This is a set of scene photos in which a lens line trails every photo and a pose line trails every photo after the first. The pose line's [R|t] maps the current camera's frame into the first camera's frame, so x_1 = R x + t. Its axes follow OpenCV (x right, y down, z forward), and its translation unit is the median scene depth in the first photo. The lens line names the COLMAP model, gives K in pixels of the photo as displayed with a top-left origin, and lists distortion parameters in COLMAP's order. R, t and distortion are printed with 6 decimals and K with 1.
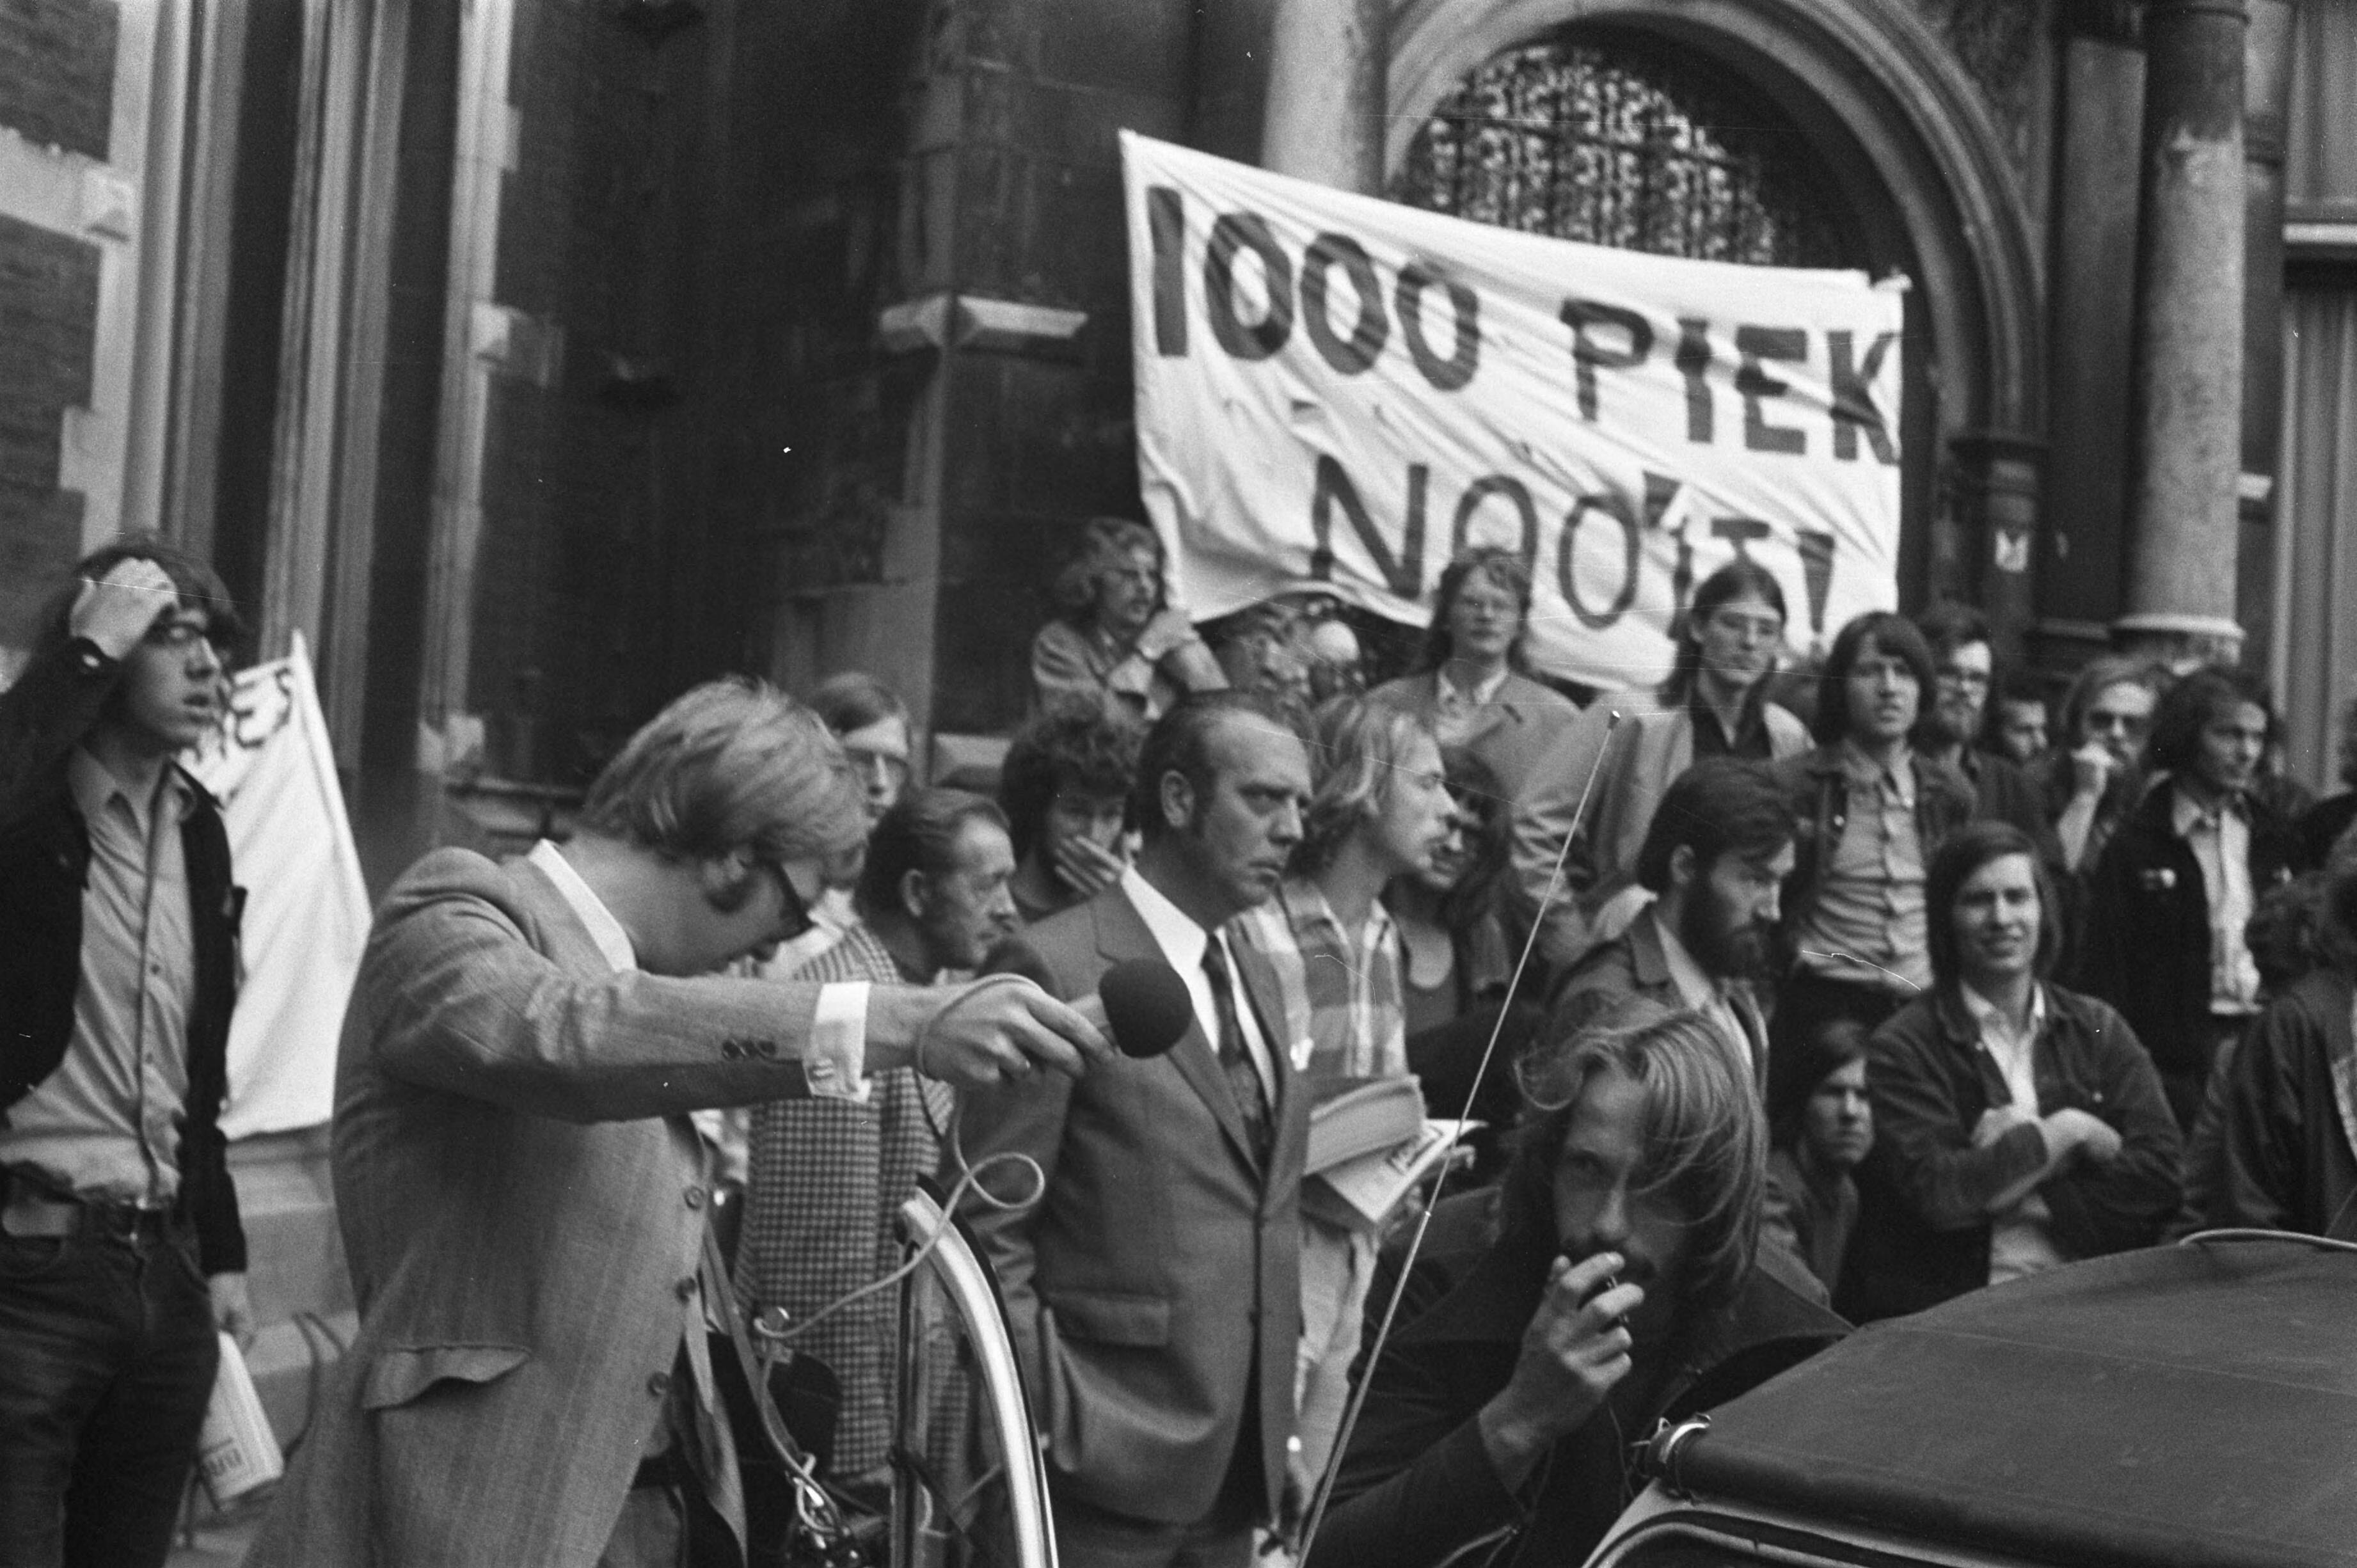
lens RADIAL K [[3975.5, 0, 1142.1], [0, 3975.5, 747.3], [0, 0, 1]] dist [-0.093775, -0.117249]
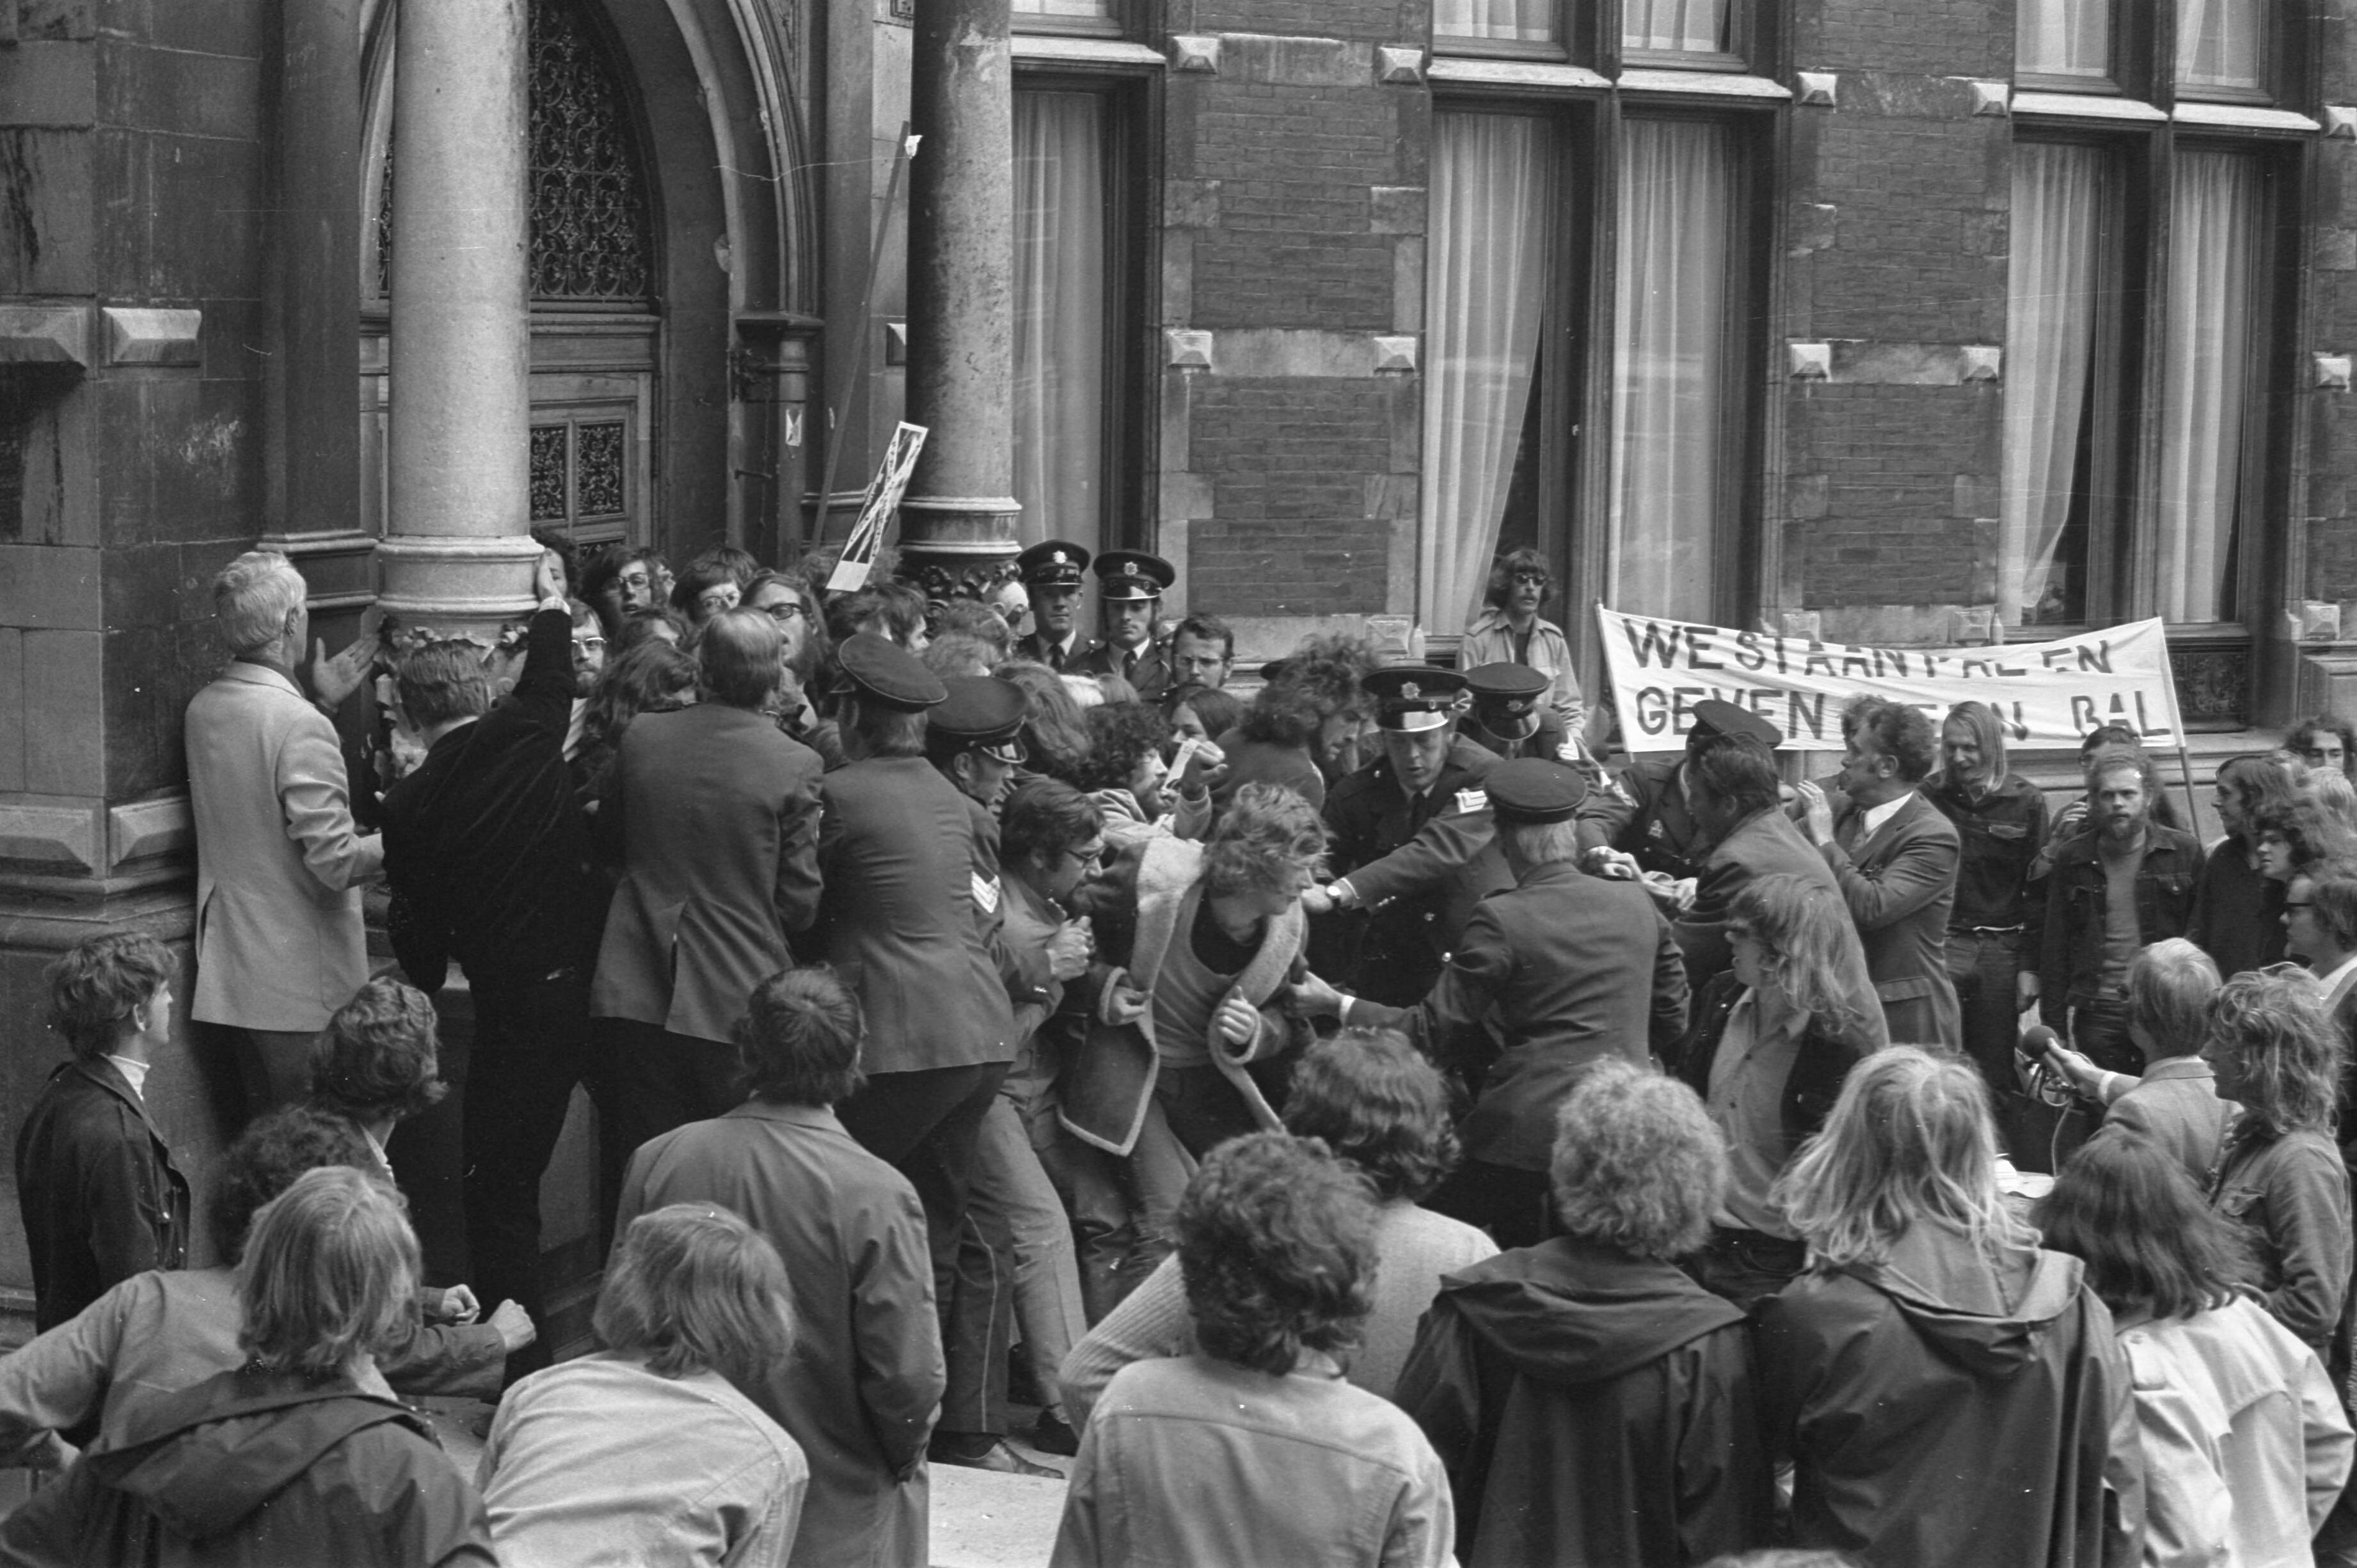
lens RADIAL K [[3913.4, 0, 1291.3], [0, 3913.4, 753.4], [0, 0, 1]] dist [-0.103330, 0.095689]
pose [[0.728882, -0.115617, 0.674806, -0.414067], [-0.004978, 0.984717, 0.174093, -0.156364], [-0.684621, -0.130253, 0.717167, 0.188552]]
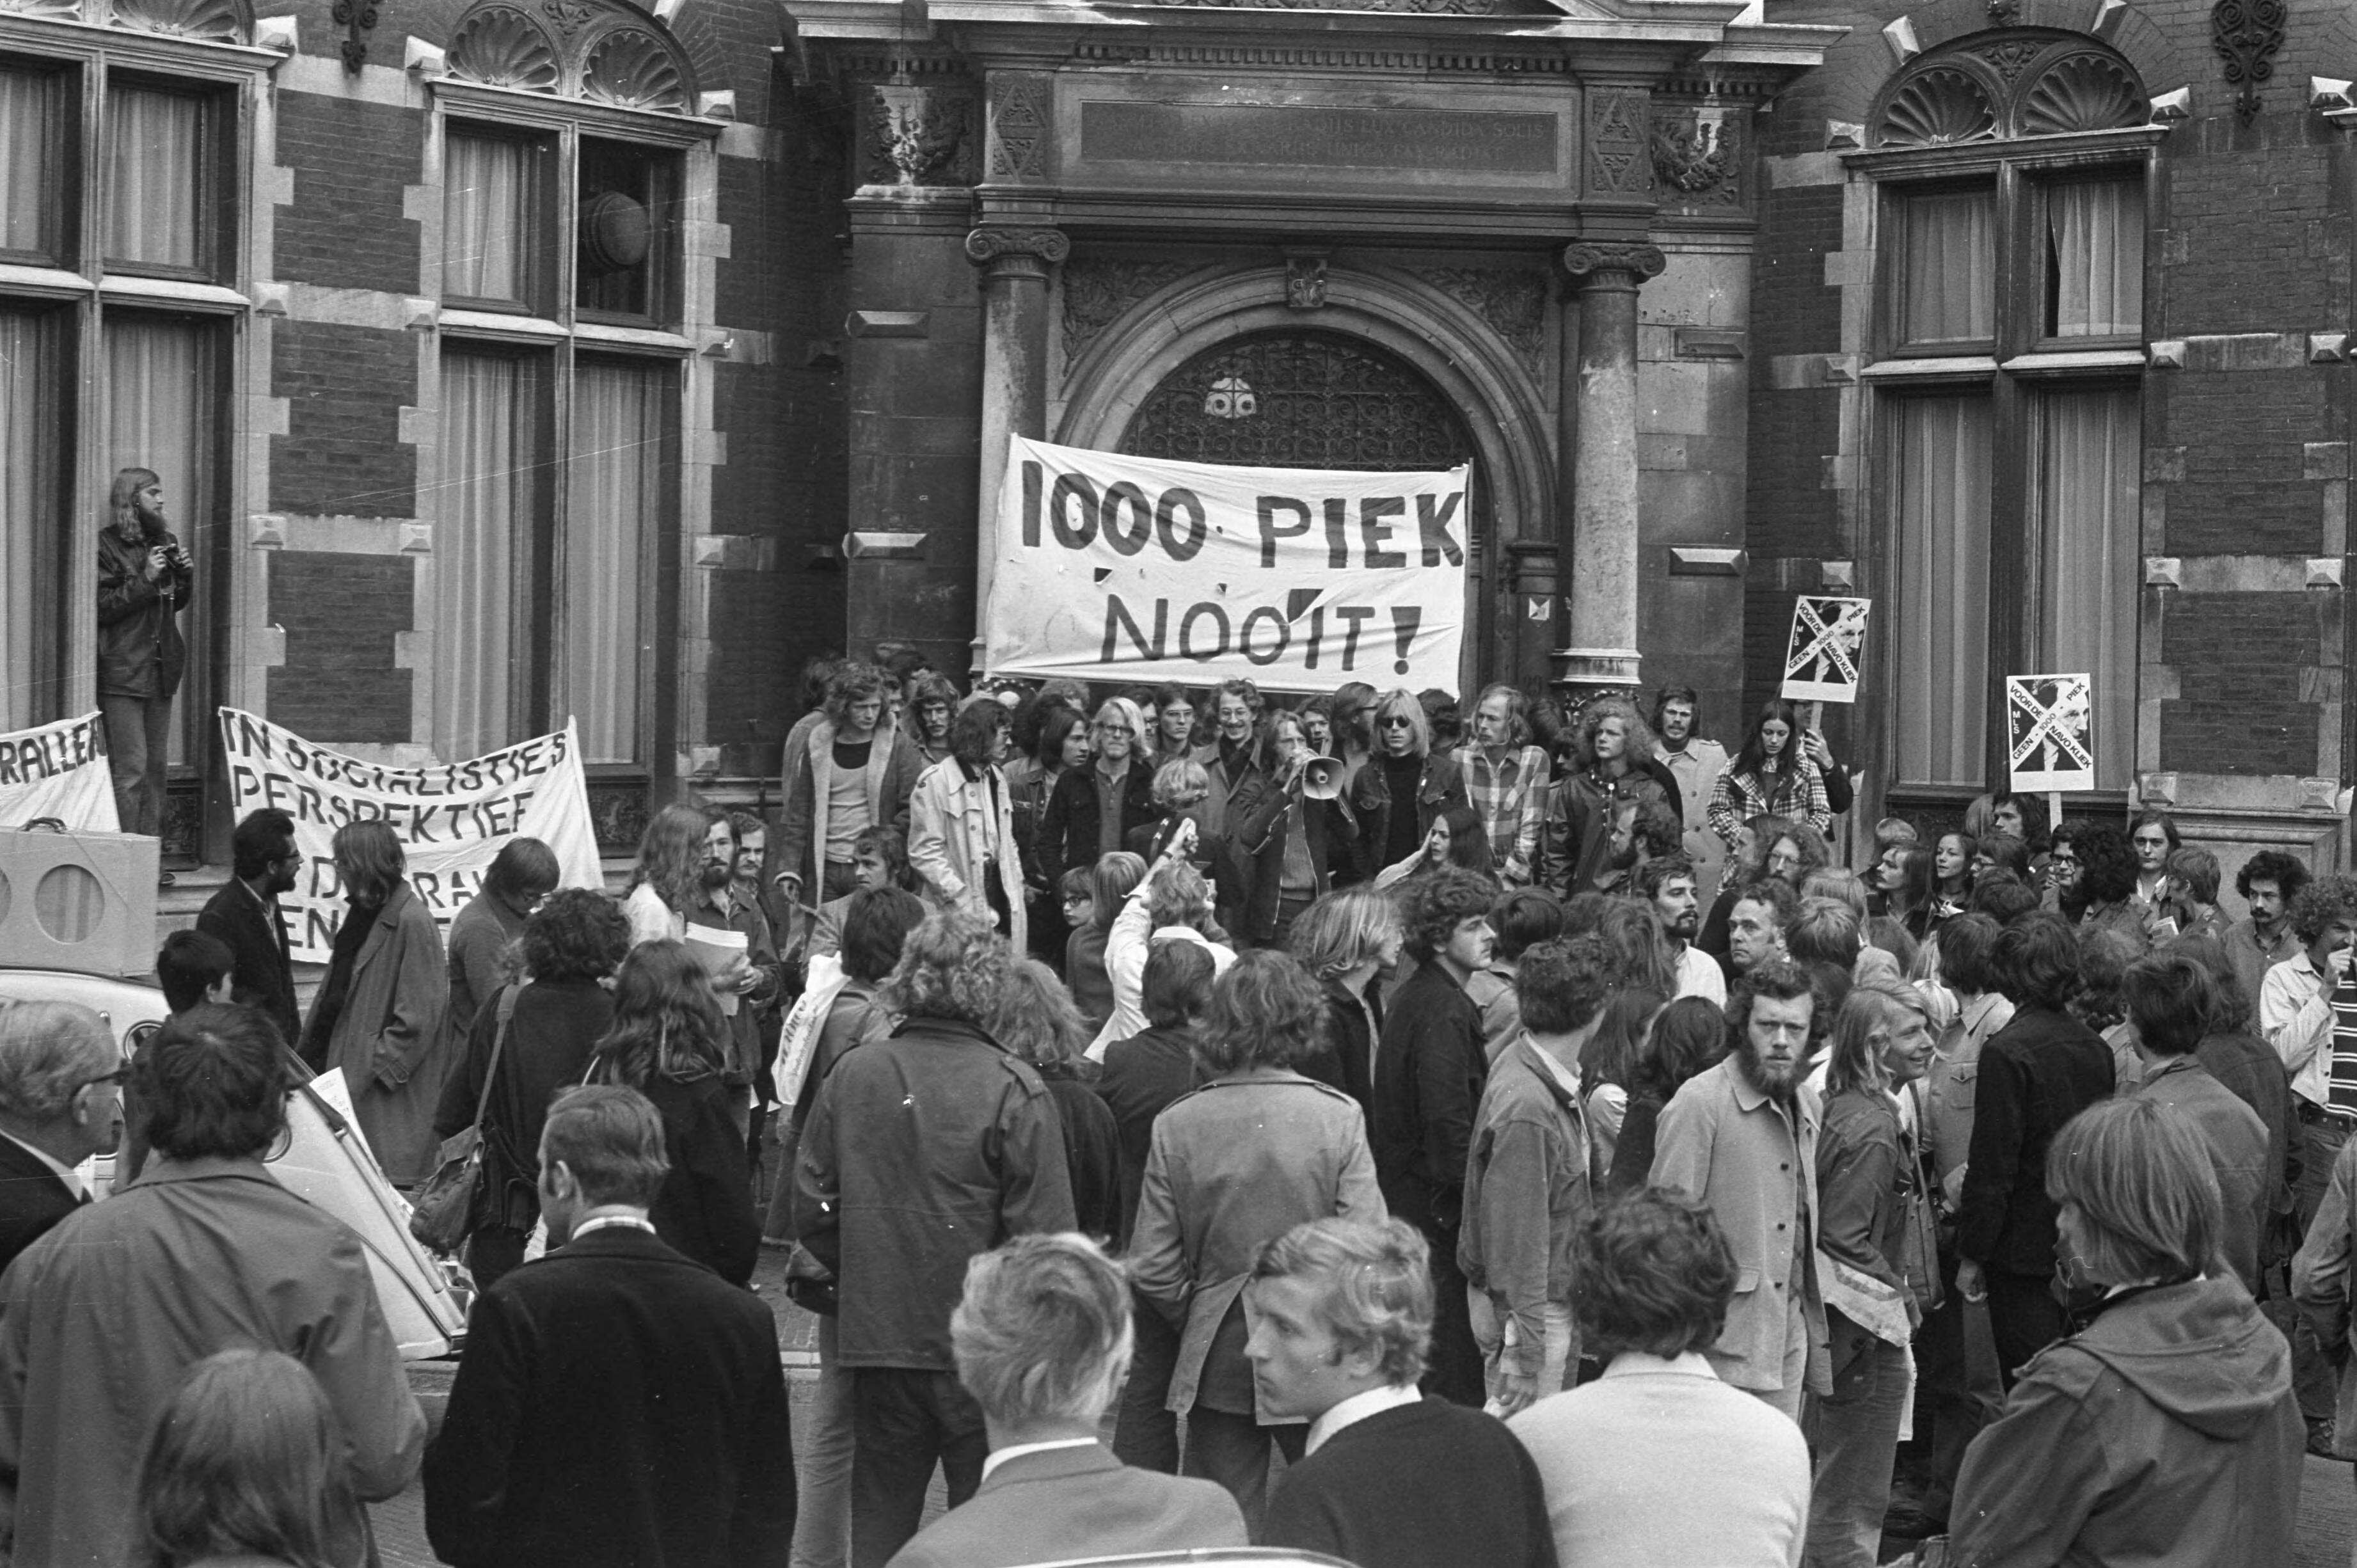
lens RADIAL K [[3975.5, 0, 1142.1], [0, 3975.5, 747.3], [0, 0, 1]] dist [-0.093775, -0.117249]
pose [[0.897946, -0.034968, -0.438715, 0.890142], [0.051684, 0.998319, 0.026214, -0.047837], [0.437061, -0.046213, 0.898244, -0.677426]]
